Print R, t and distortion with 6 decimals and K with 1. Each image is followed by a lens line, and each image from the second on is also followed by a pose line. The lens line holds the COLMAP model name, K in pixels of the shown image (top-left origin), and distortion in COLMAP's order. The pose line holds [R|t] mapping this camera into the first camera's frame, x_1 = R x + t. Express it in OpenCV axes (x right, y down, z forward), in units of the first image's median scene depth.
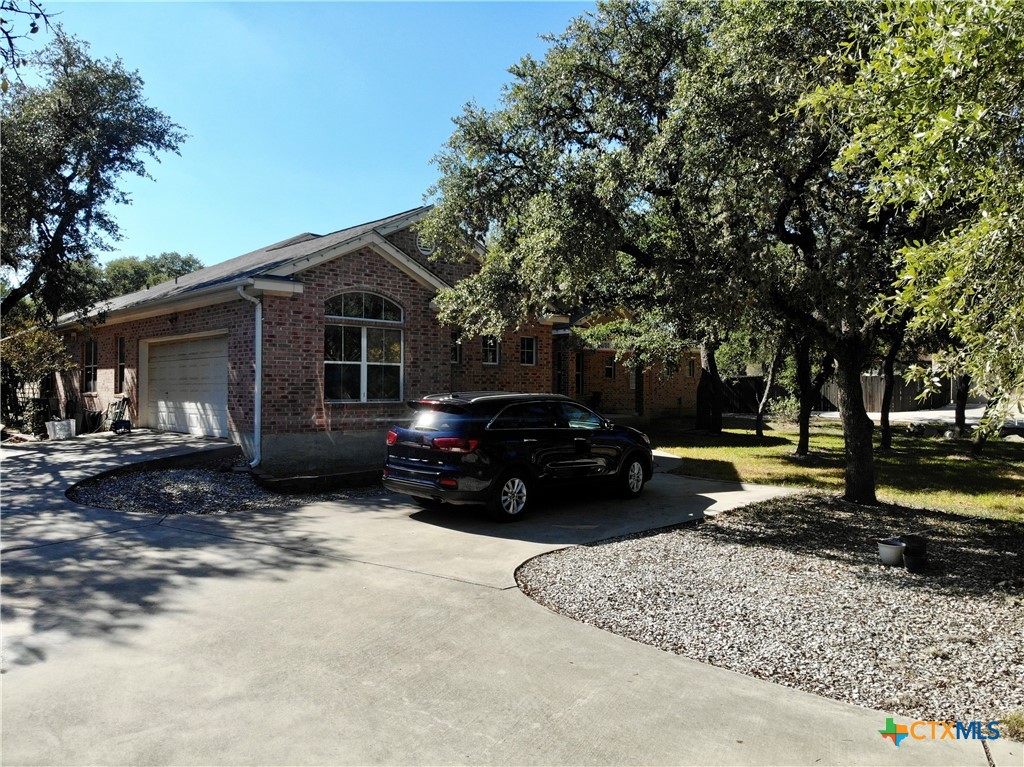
lens RADIAL K [[717.1, 0, 517.5], [0, 717.1, 385.4], [0, 0, 1]] dist [0.066170, -0.174035]
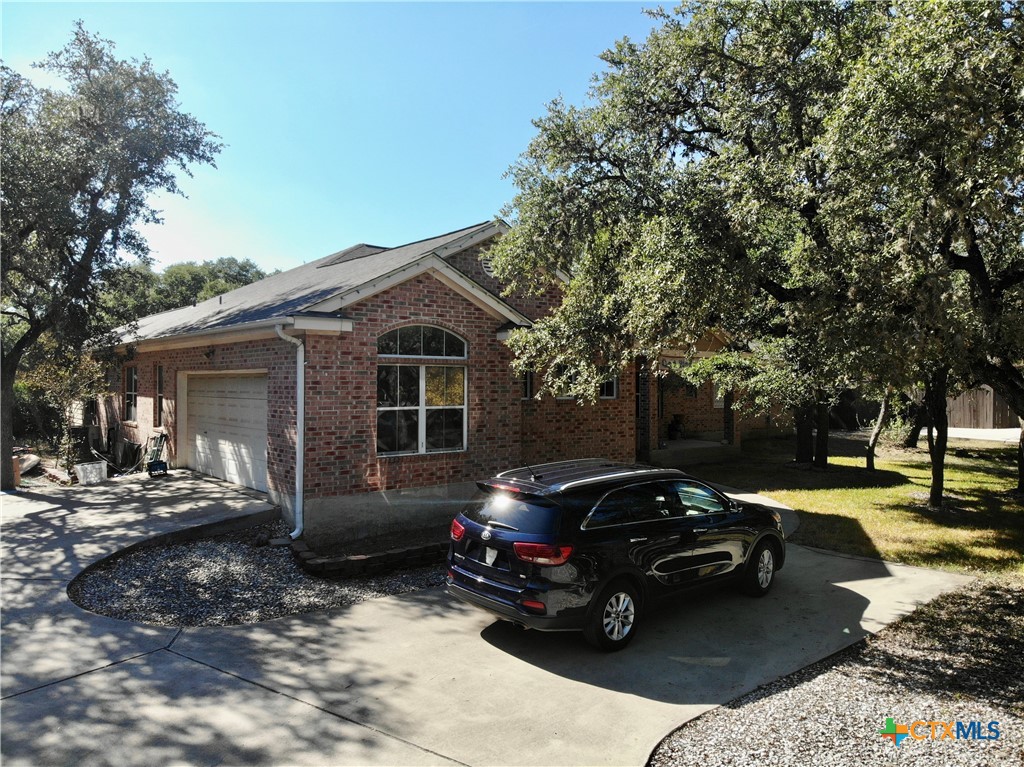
lens RADIAL K [[714.0, 0, 512.0], [0, 714.0, 383.5], [0, 0, 1]] dist [0.082364, -0.207293]
pose [[0.996677, -0.000173, -0.081454, -0.040154], [0.000977, 0.999951, 0.009833, -0.072530], [0.081448, -0.009880, 0.996629, 0.169467]]
